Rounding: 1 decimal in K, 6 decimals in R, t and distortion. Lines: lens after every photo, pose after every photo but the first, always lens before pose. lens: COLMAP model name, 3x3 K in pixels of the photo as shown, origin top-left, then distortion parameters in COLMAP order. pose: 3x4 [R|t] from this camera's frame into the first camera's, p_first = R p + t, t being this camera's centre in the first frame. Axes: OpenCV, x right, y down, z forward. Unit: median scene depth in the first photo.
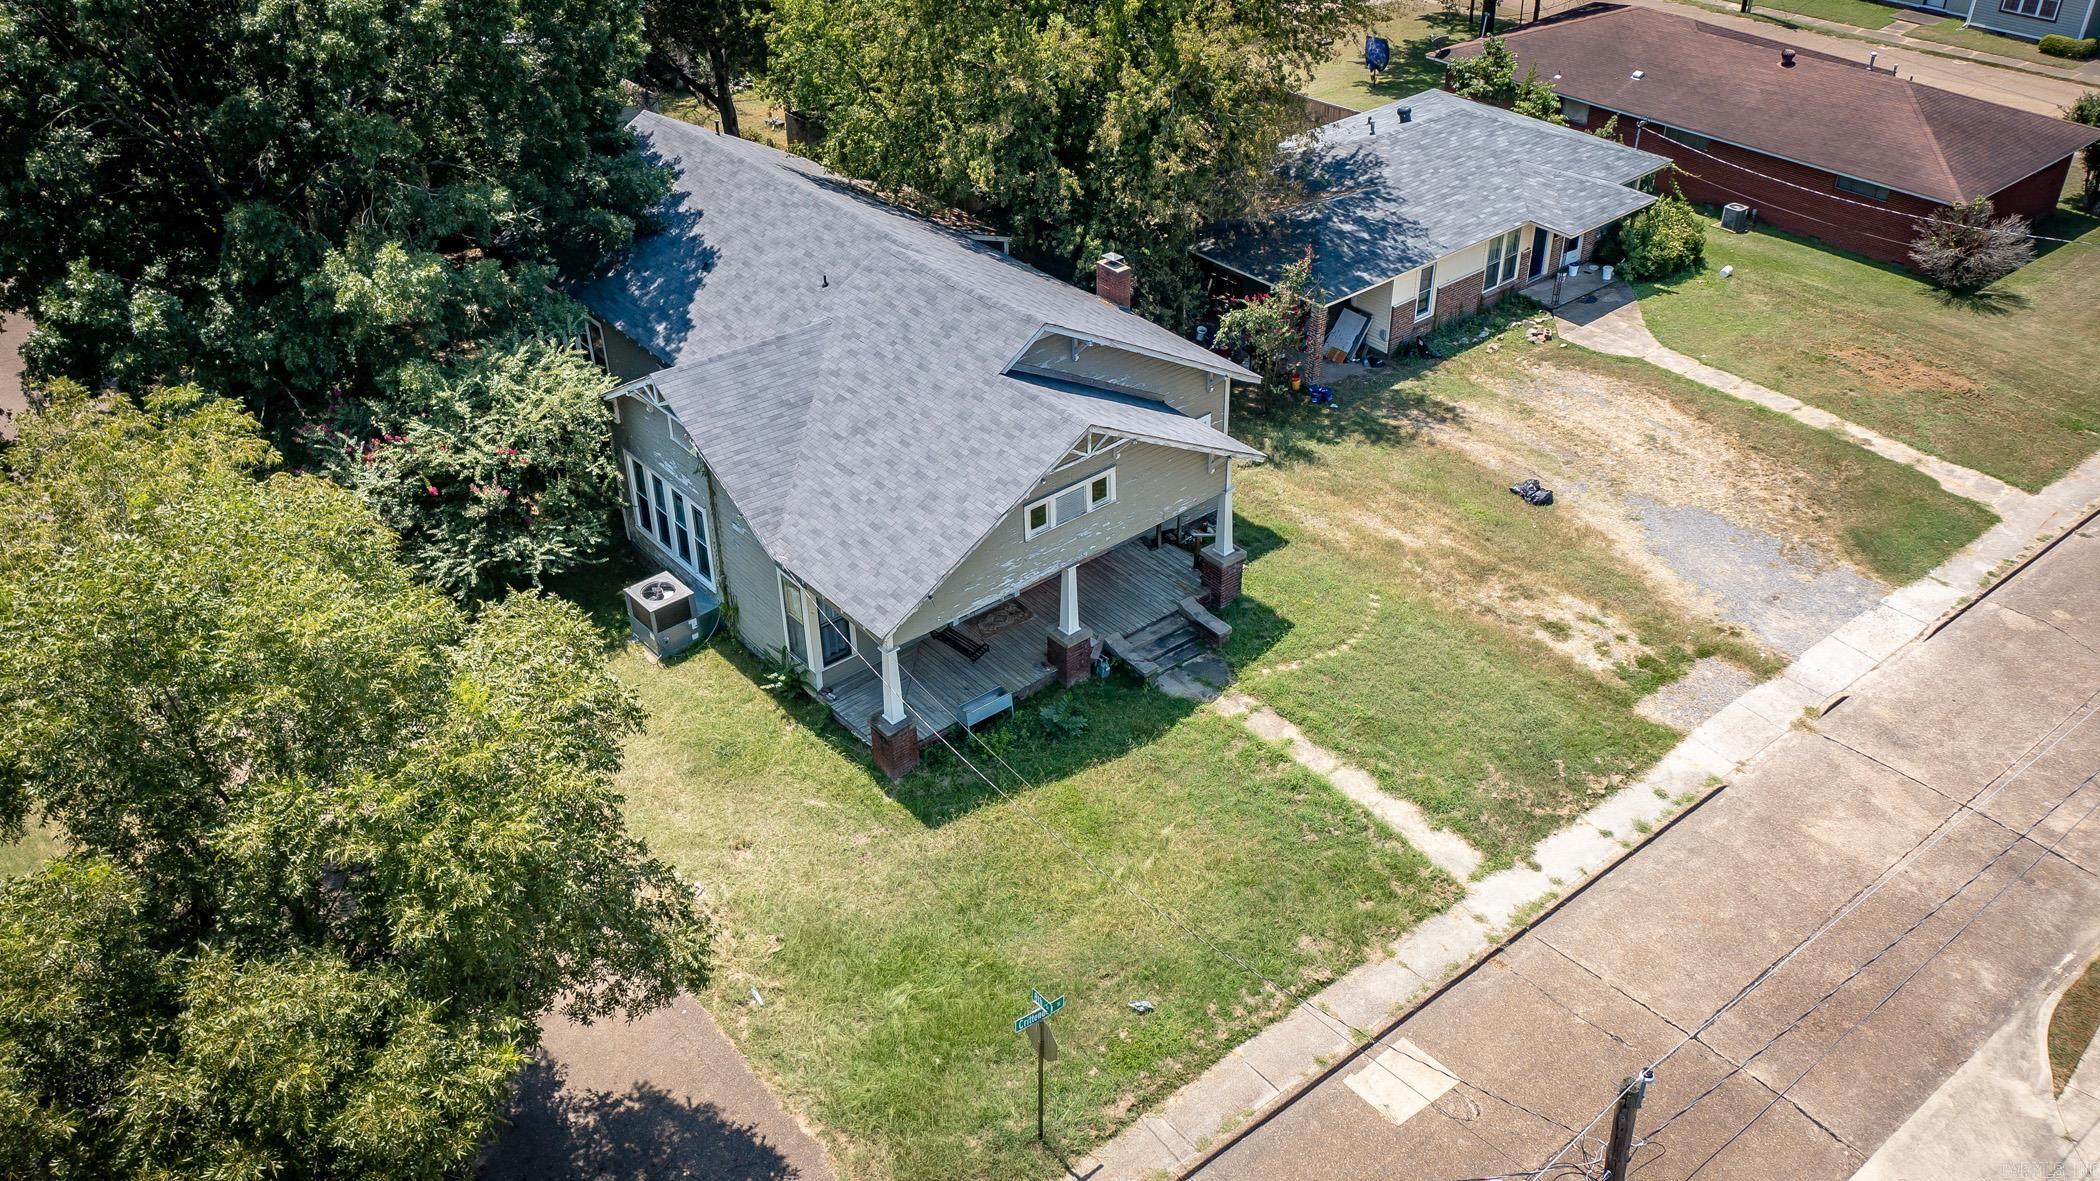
lens RADIAL K [[1681.1, 0, 1050.0], [0, 1681.1, 590.5], [0, 0, 1]] dist [0.000697, 0.010750]
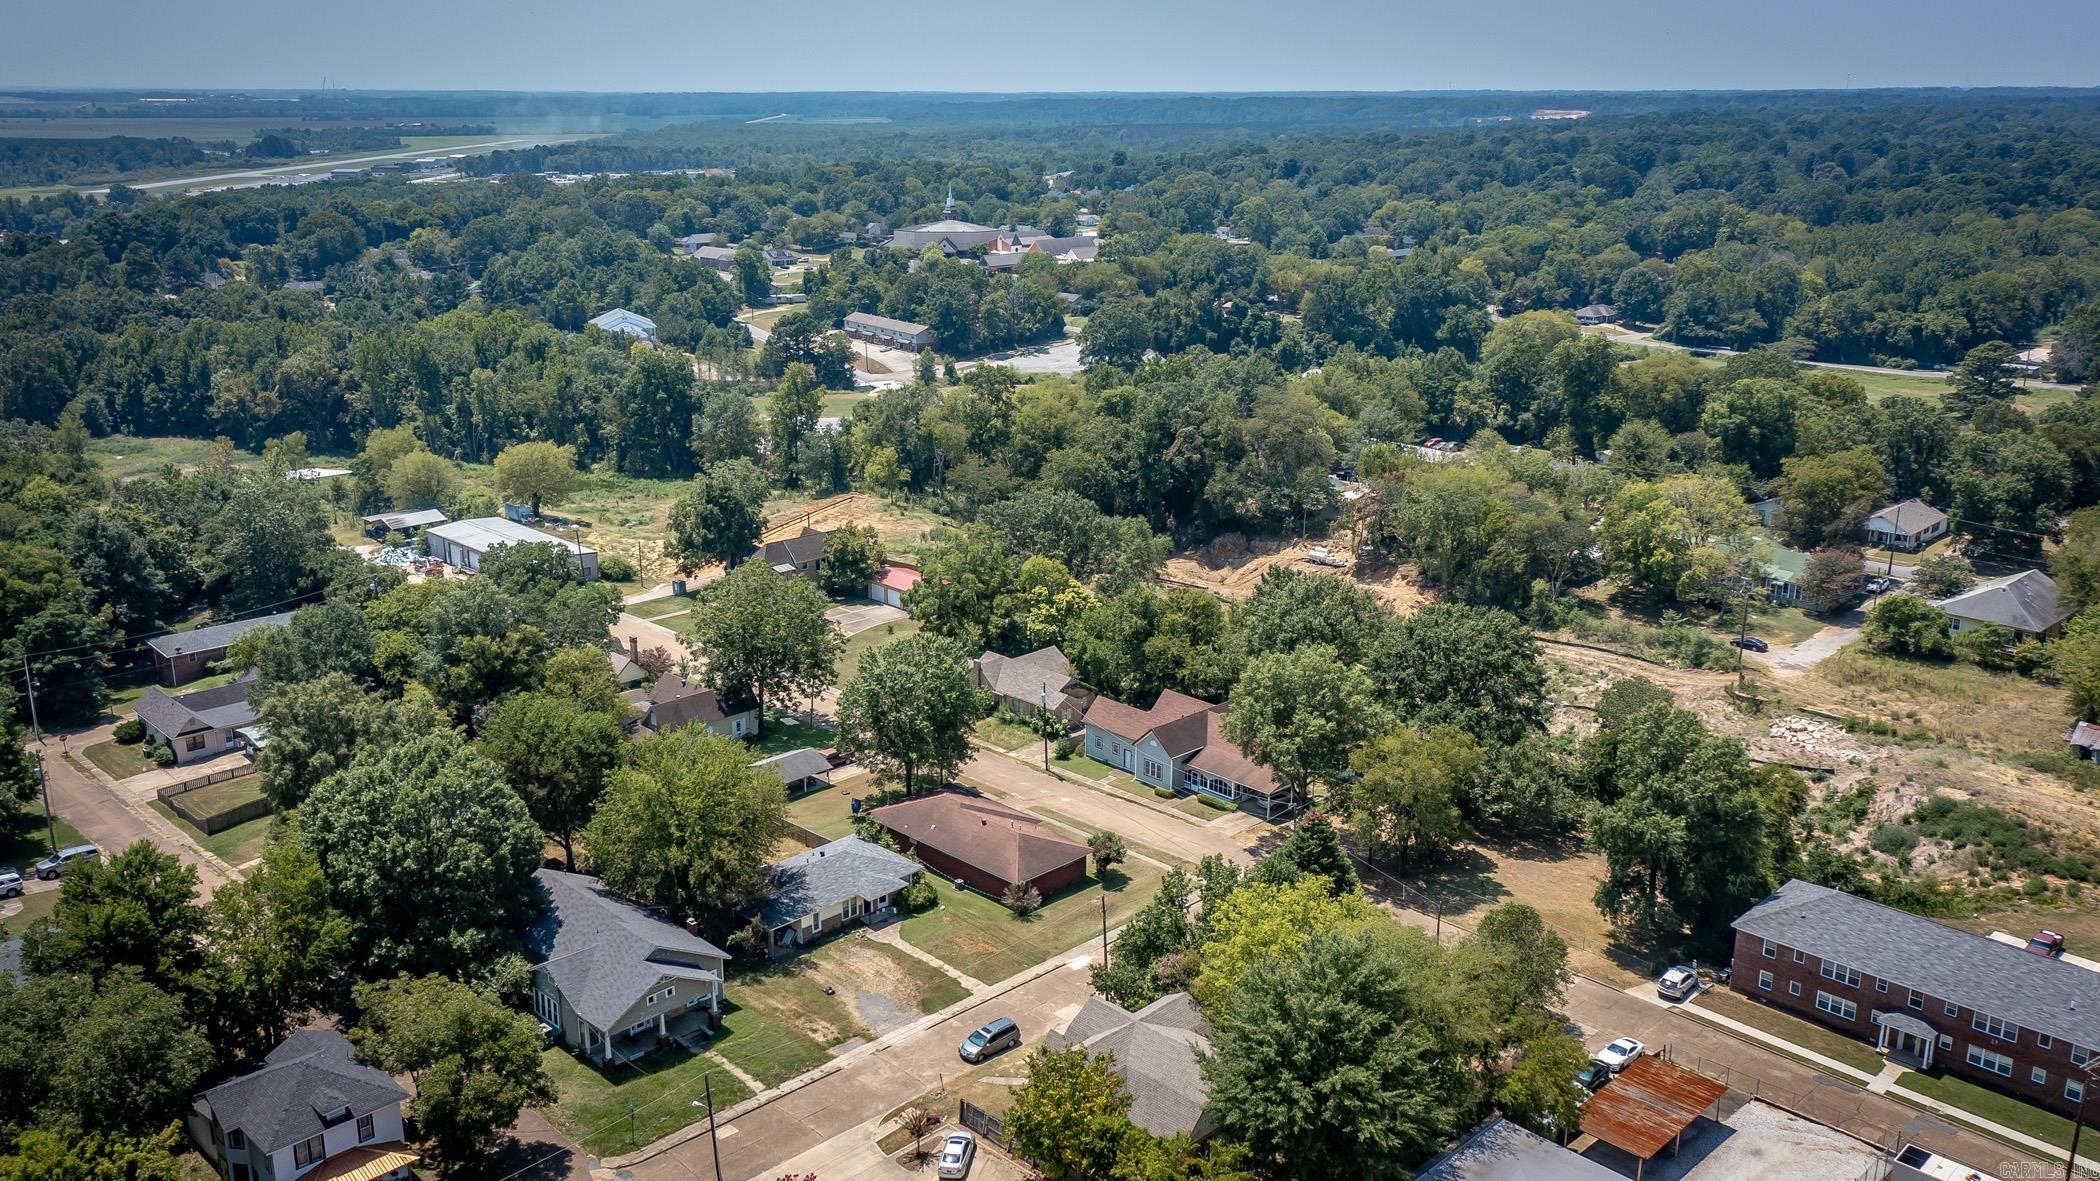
lens RADIAL K [[1756.6, 0, 1050.0], [0, 1756.6, 590.5], [0, 0, 1]] dist [0.040786, 0.002042]
pose [[0.995709, -0.010943, 0.091891, 0.469391], [0.038633, 0.951468, -0.305312, 0.287620], [-0.084091, 0.307552, 0.947808, -2.730745]]
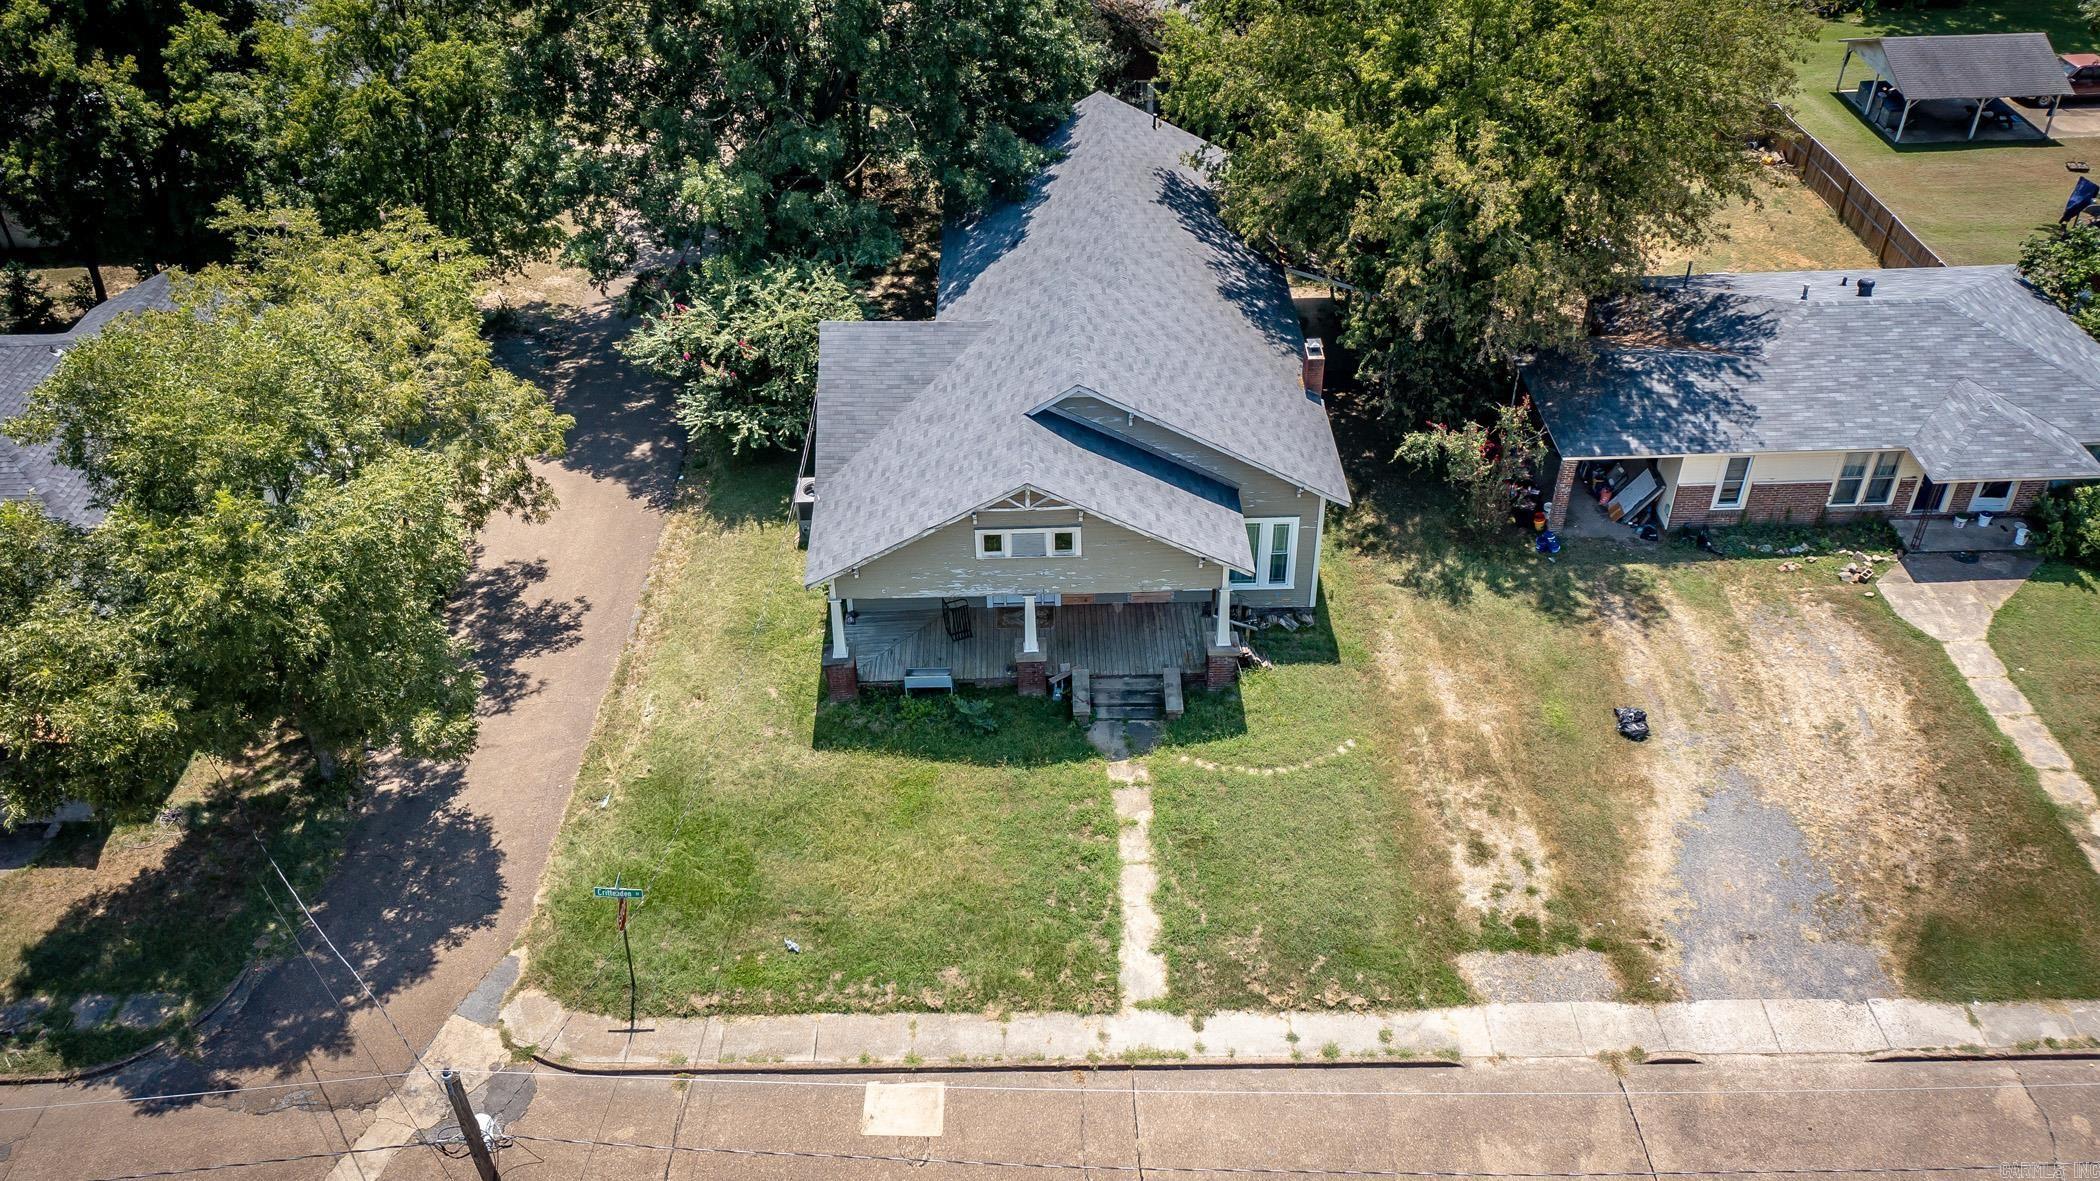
lens RADIAL K [[1676.0, 0, 1050.0], [0, 1676.0, 590.5], [0, 0, 1]] dist [0.004519, 0.014275]
pose [[0.784240, 0.381245, -0.489510, 0.536857], [-0.345745, 0.923630, 0.165436, -0.195400], [0.515197, 0.039504, 0.856161, 0.042075]]
